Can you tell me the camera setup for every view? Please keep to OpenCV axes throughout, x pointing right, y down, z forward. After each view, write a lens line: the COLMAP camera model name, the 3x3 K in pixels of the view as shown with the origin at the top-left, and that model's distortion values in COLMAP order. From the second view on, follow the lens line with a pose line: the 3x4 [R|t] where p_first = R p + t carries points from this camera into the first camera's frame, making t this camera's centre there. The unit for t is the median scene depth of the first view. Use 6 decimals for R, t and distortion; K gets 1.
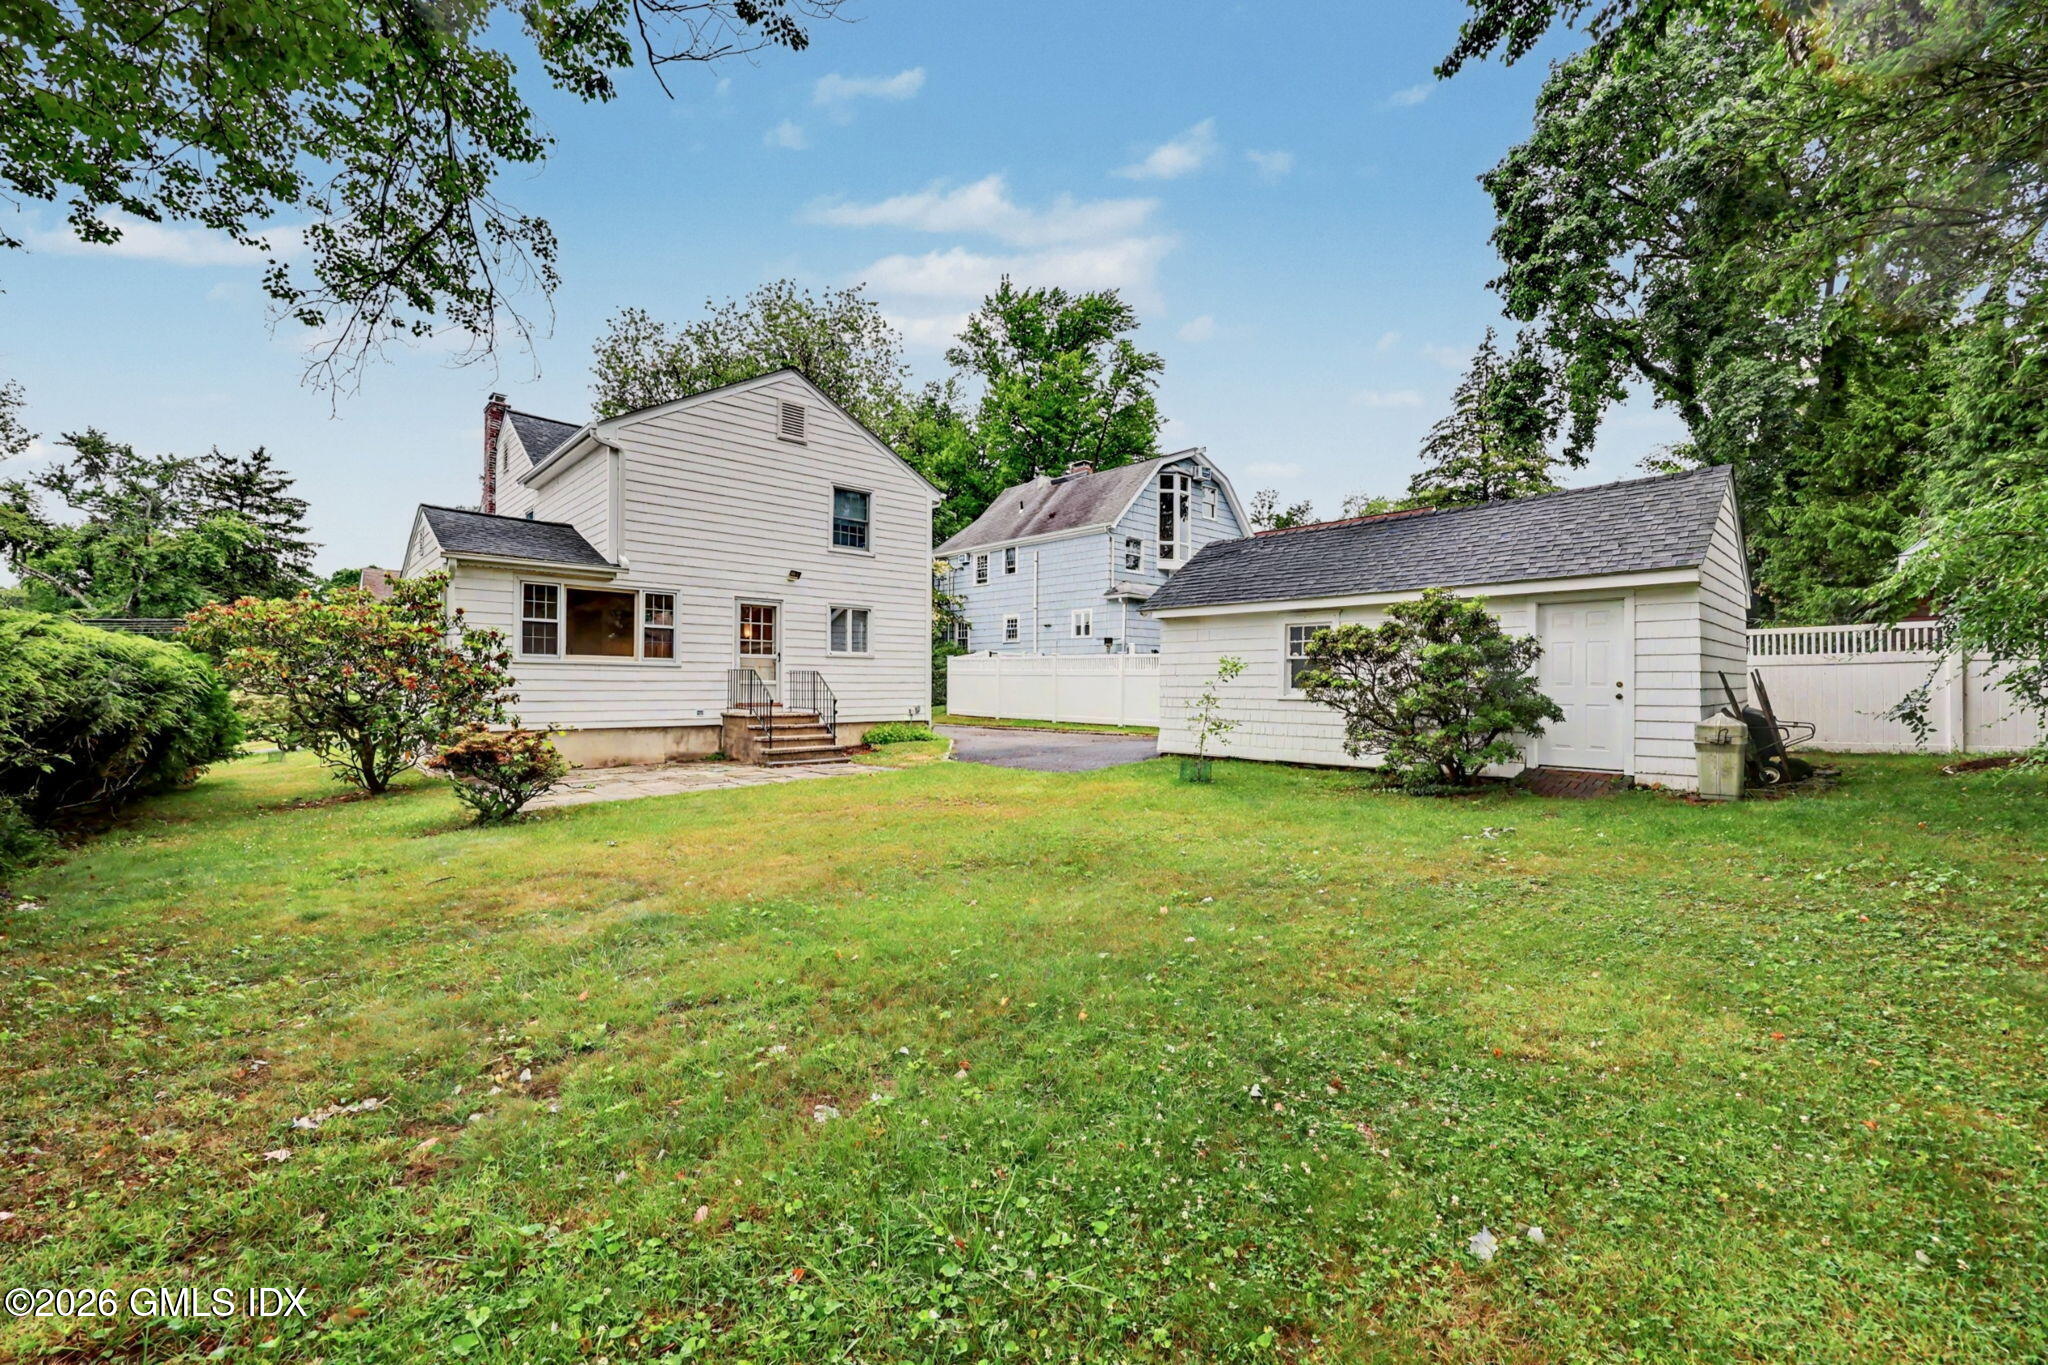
lens RADIAL K [[836.6, 0, 1026.0], [0, 836.6, 640.6], [0, 0, 1]] dist [-0.003670, -0.001308]
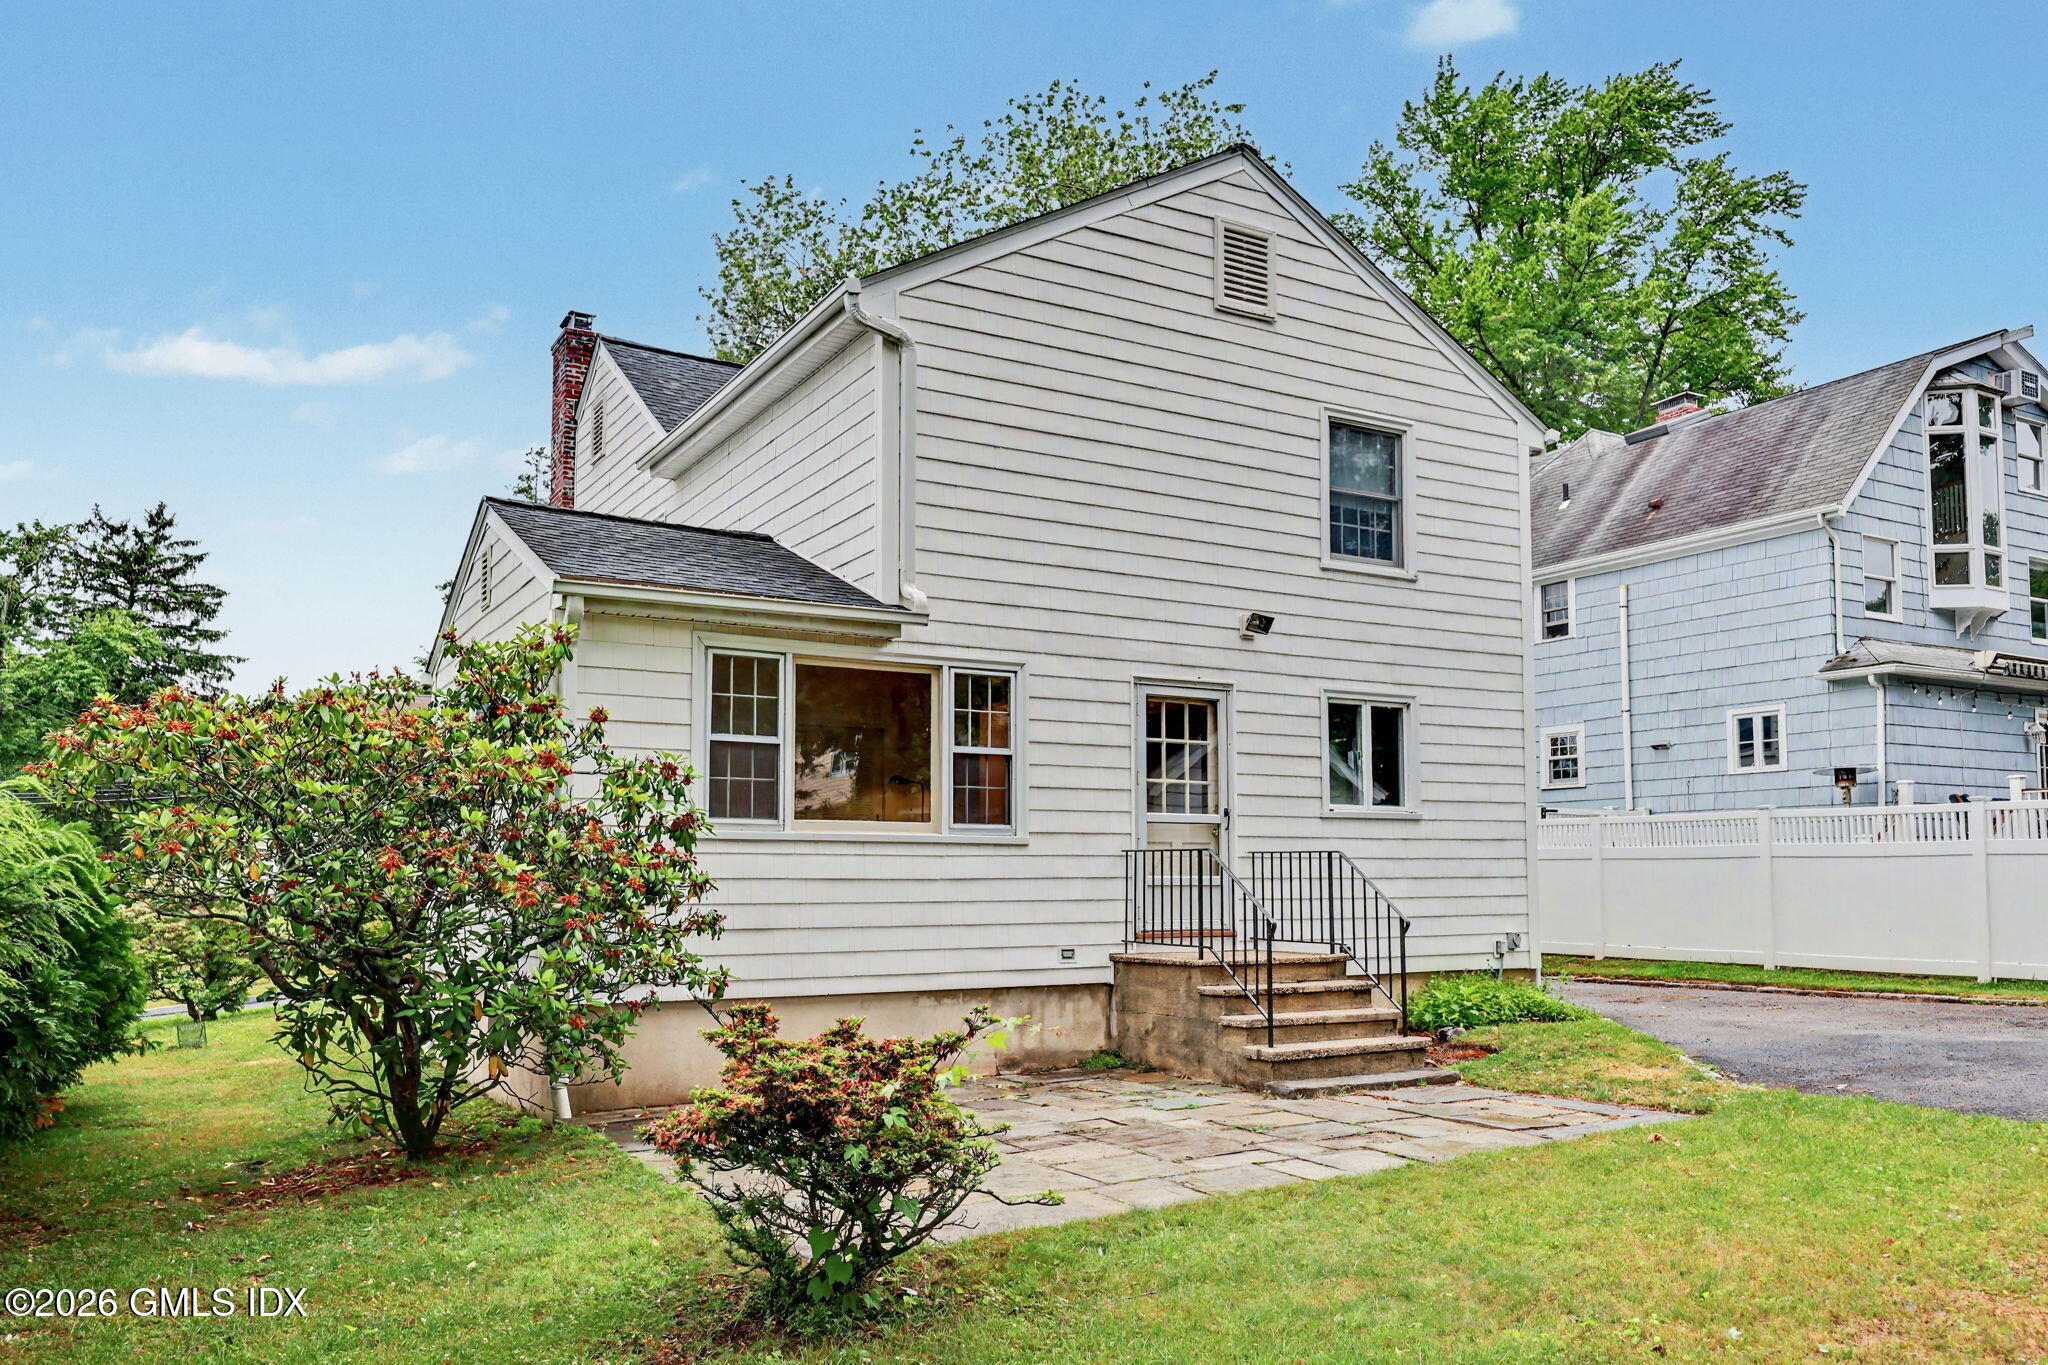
lens RADIAL K [[1520.7, 0, 1025.3], [0, 1520.7, 686.3], [0, 0, 1]] dist [-0.004553, -0.006462]
pose [[0.975723, -0.037139, -0.215835, -0.199627], [0.020725, 0.996752, -0.077817, 0.009052], [0.218024, 0.071455, 0.973324, 0.199158]]
